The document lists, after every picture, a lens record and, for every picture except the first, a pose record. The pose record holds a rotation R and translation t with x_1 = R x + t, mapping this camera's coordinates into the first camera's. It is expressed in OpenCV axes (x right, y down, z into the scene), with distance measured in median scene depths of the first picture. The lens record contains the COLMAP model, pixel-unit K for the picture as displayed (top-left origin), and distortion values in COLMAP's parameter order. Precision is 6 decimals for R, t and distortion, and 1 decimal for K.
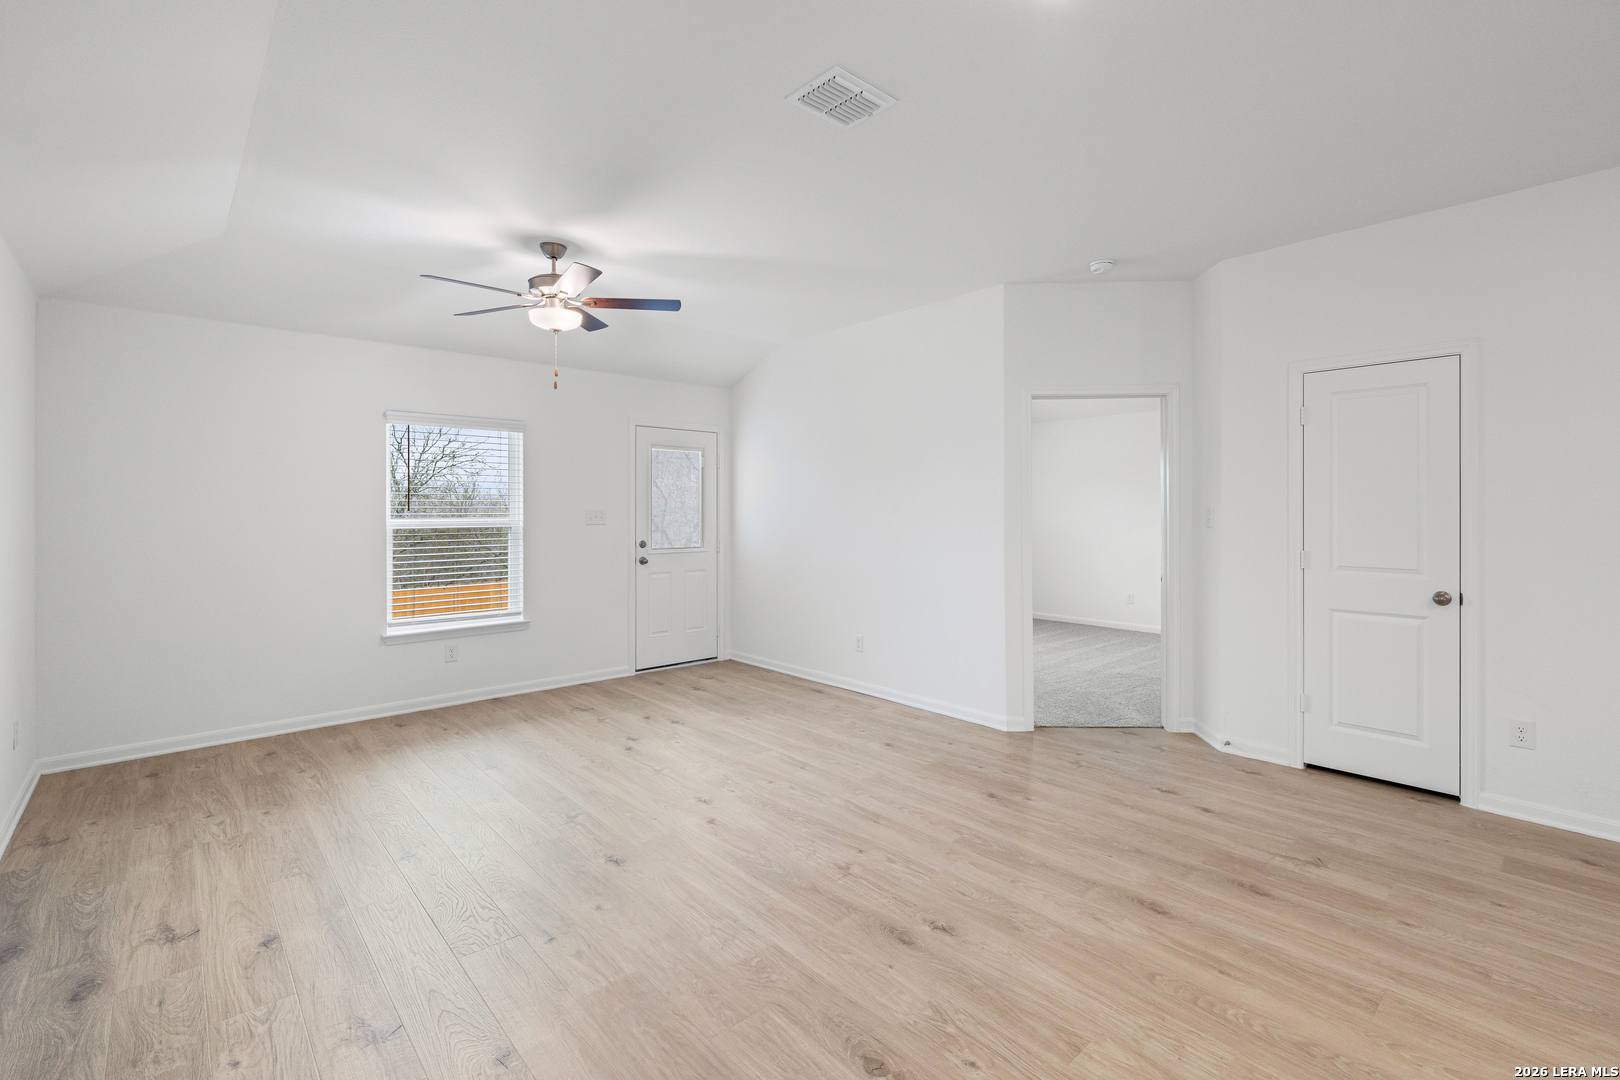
lens RADIAL K [[717.1, 0, 811.2], [0, 717.1, 510.3], [0, 0, 1]] dist [0.000723, 0.000221]
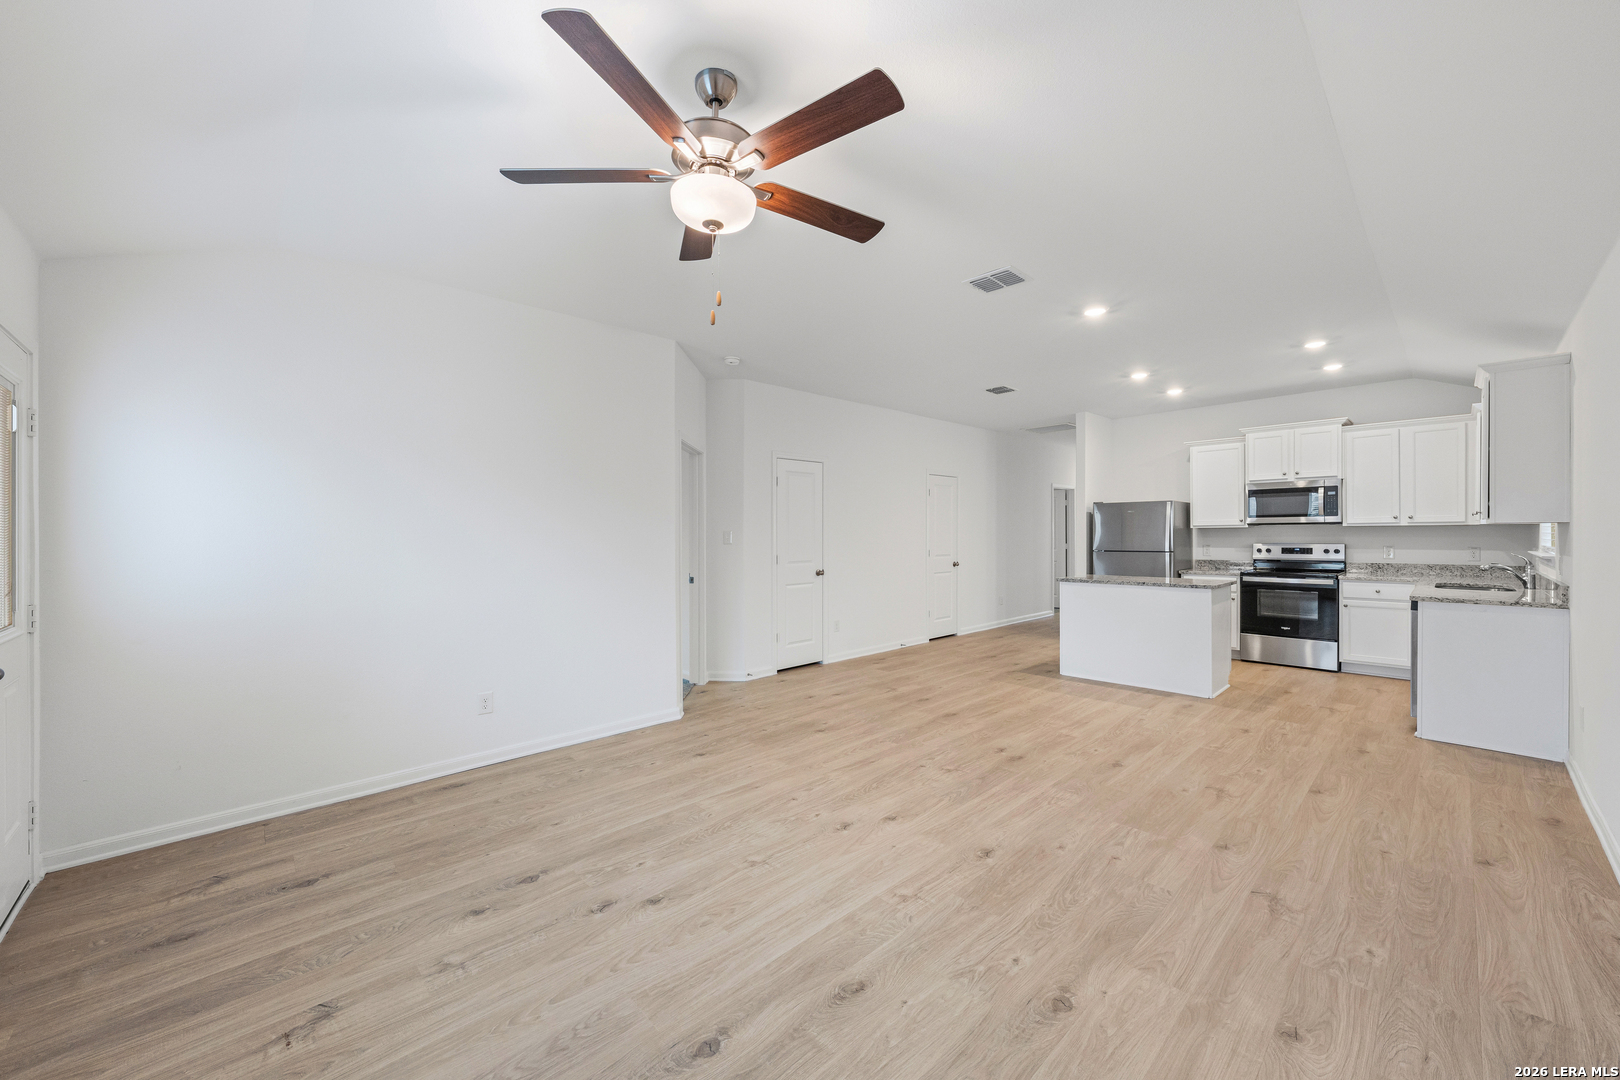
lens RADIAL K [[605.9, 0, 808.0], [0, 605.9, 578.7], [0, 0, 1]] dist [0.000470, 0.000120]
pose [[-0.019078, -0.073197, 0.997135, -0.868146], [0.005612, 0.997293, 0.073316, 0.002962], [-0.999802, 0.006995, -0.018615, 0.965235]]
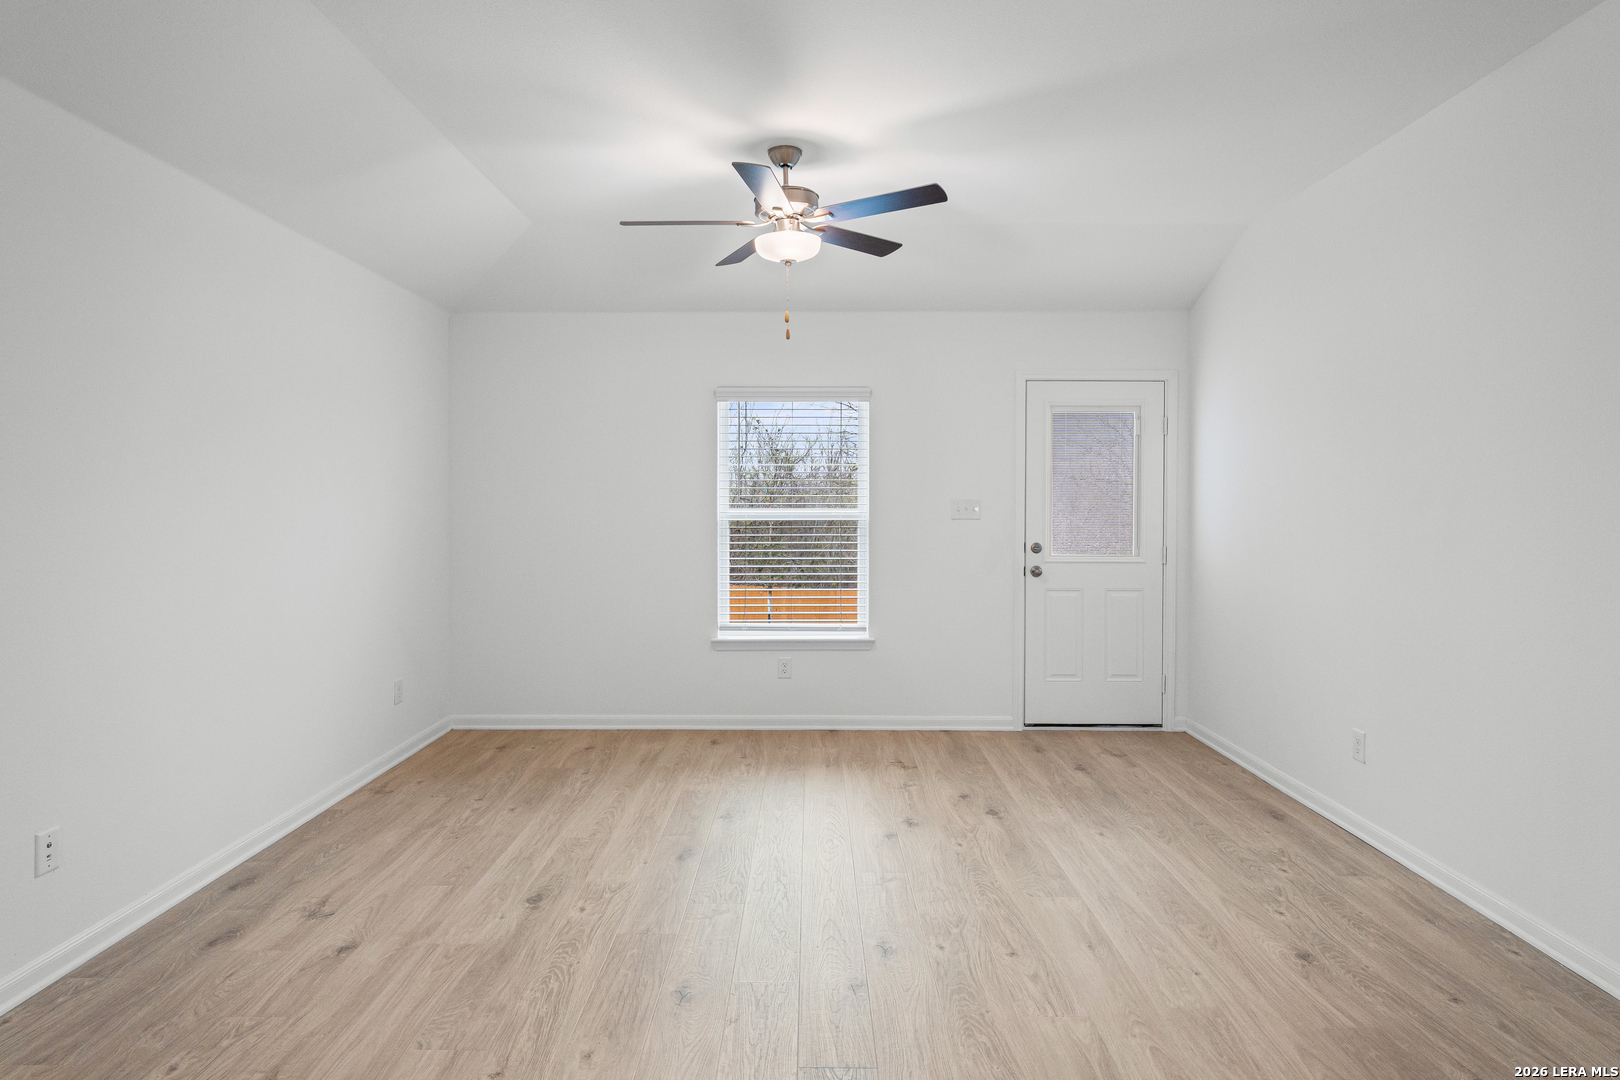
lens RADIAL K [[889.8, 0, 805.6], [0, 889.8, 514.6], [0, 0, 1]] dist [-0.000839, 0.000456]
pose [[0.743343, 0.013140, -0.668781, 0.298707], [-0.001814, 0.999843, 0.017628, -0.001278], [0.668908, -0.011891, 0.743250, 0.325368]]
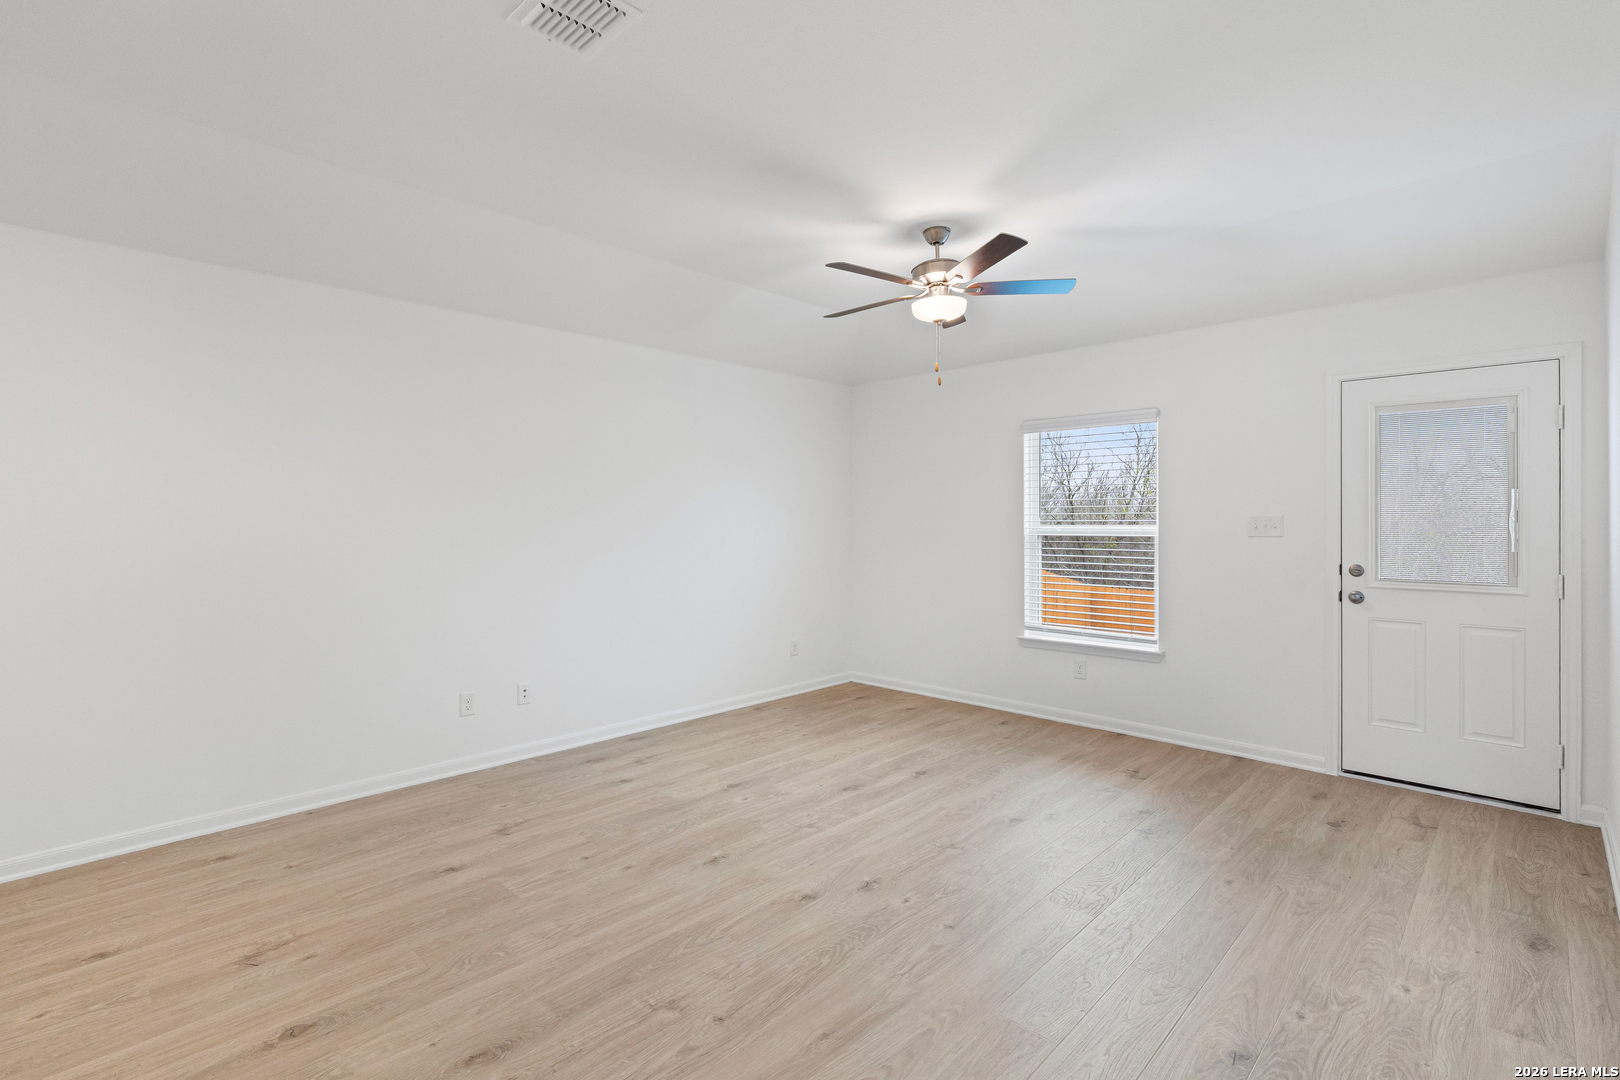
lens RADIAL K [[746.1, 0, 825.8], [0, 746.1, 524.9], [0, 0, 1]] dist [-0.000743, 0.000038]
pose [[0.086079, 0.009749, -0.996241, 0.602702], [0.005066, 0.999935, 0.010223, -0.002260], [0.996275, -0.005927, 0.086024, 0.803365]]
